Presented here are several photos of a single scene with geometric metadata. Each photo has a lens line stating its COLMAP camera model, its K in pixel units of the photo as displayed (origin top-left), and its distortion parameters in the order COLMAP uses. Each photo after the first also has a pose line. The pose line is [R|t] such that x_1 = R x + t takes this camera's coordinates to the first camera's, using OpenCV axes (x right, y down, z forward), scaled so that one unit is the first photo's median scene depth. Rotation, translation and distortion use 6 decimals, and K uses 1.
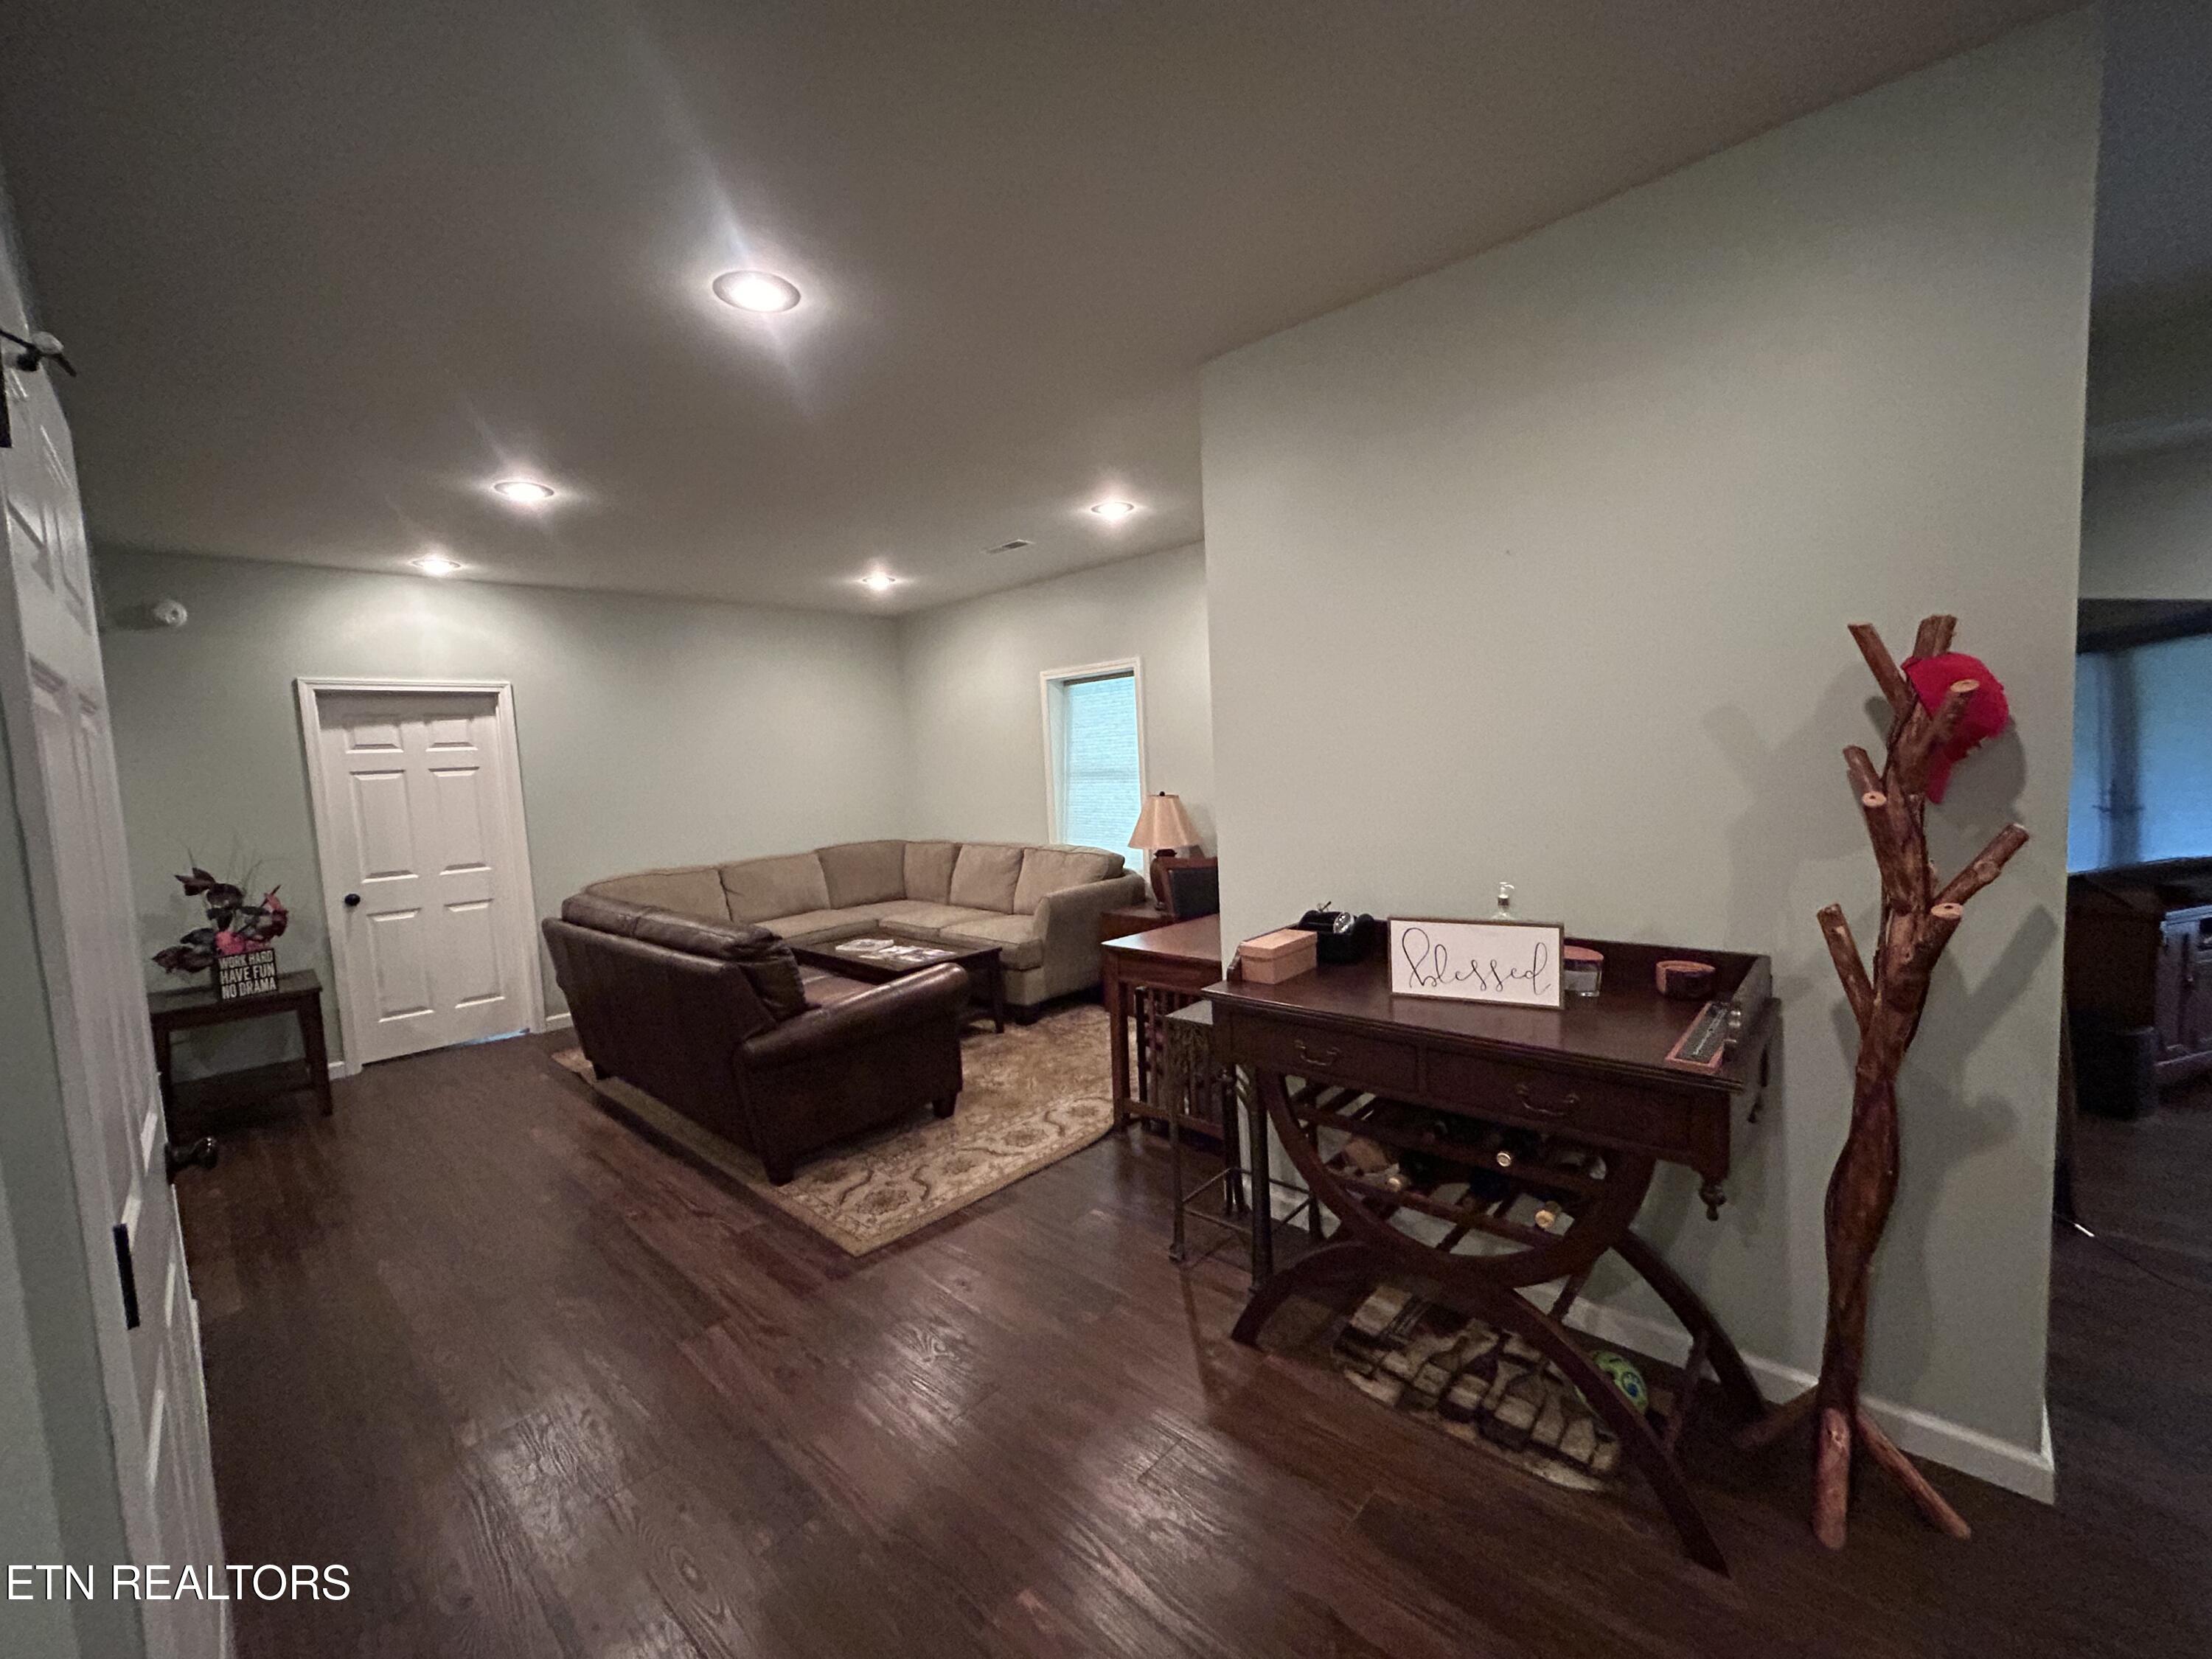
lens RADIAL K [[890.4, 0, 1105.5], [0, 890.4, 830.3], [0, 0, 1]] dist [-0.001472, -0.000419]
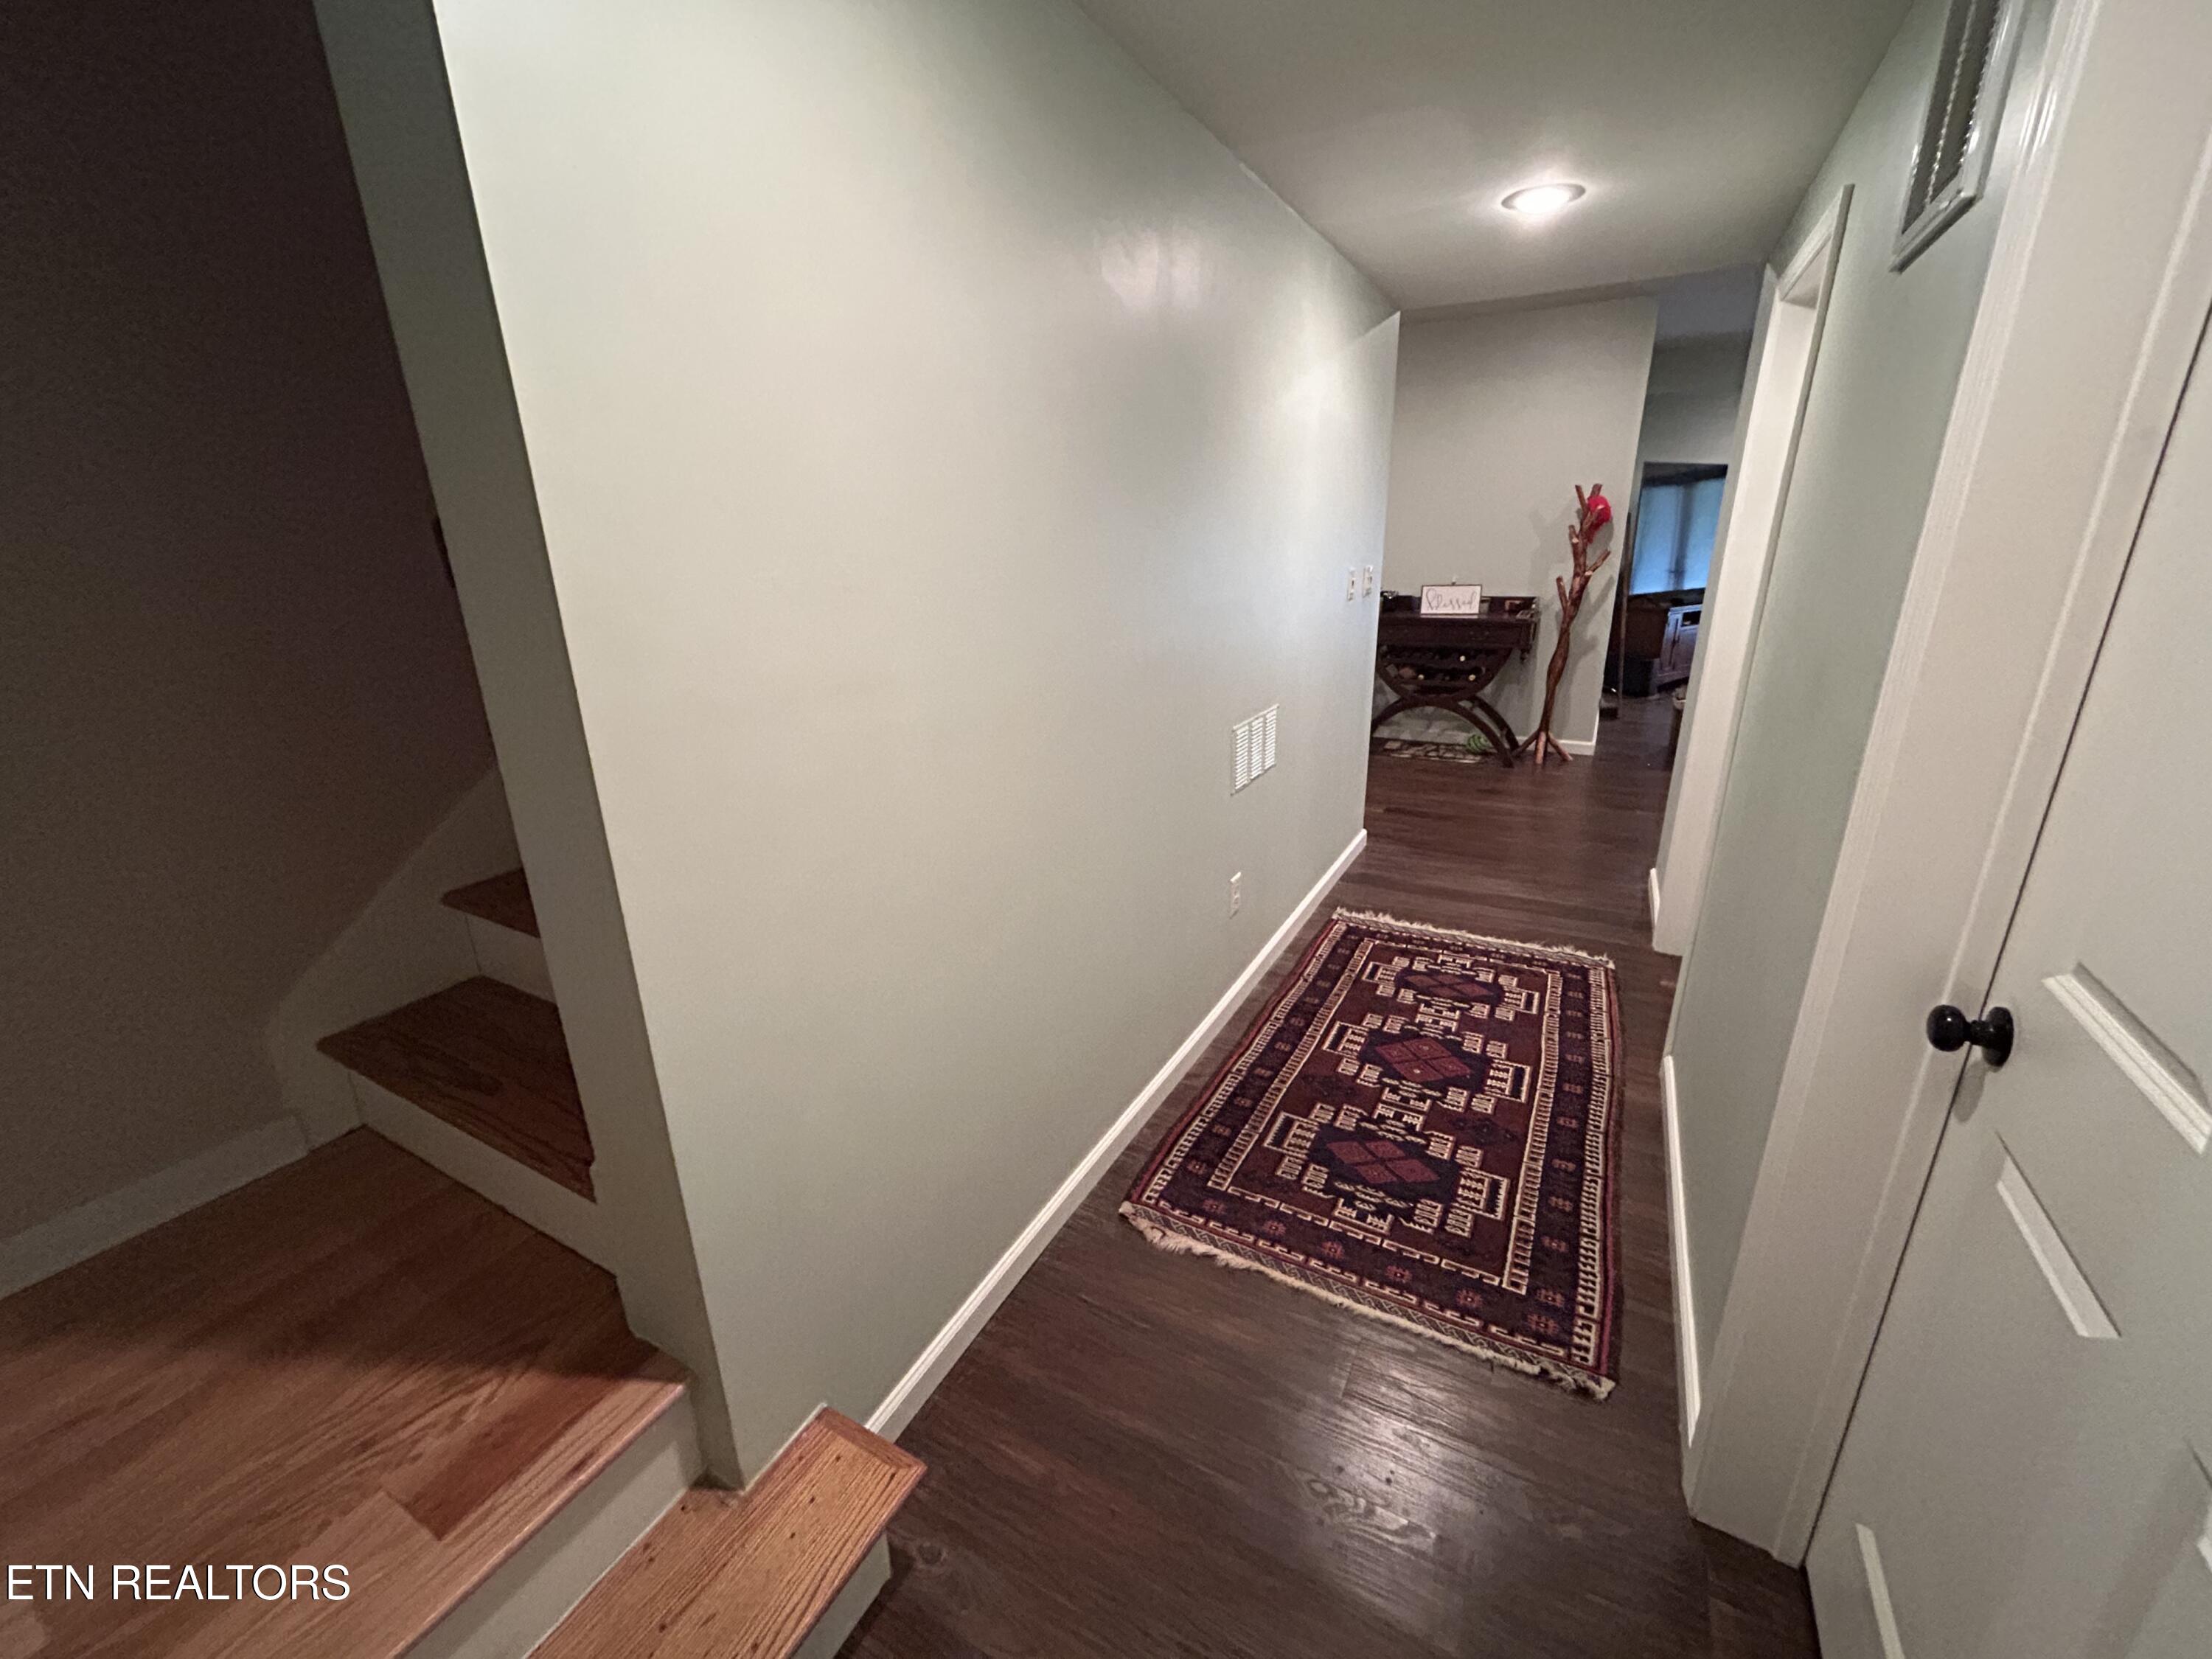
lens RADIAL K [[890.4, 0, 1106.2], [0, 890.4, 839.8], [0, 0, 1]] dist [-0.001472, -0.000419]
pose [[0.968324, -0.054576, 0.243661, -1.753530], [-0.002287, 0.973842, 0.227215, 0.307768], [-0.249688, -0.220575, 0.942869, -2.002552]]
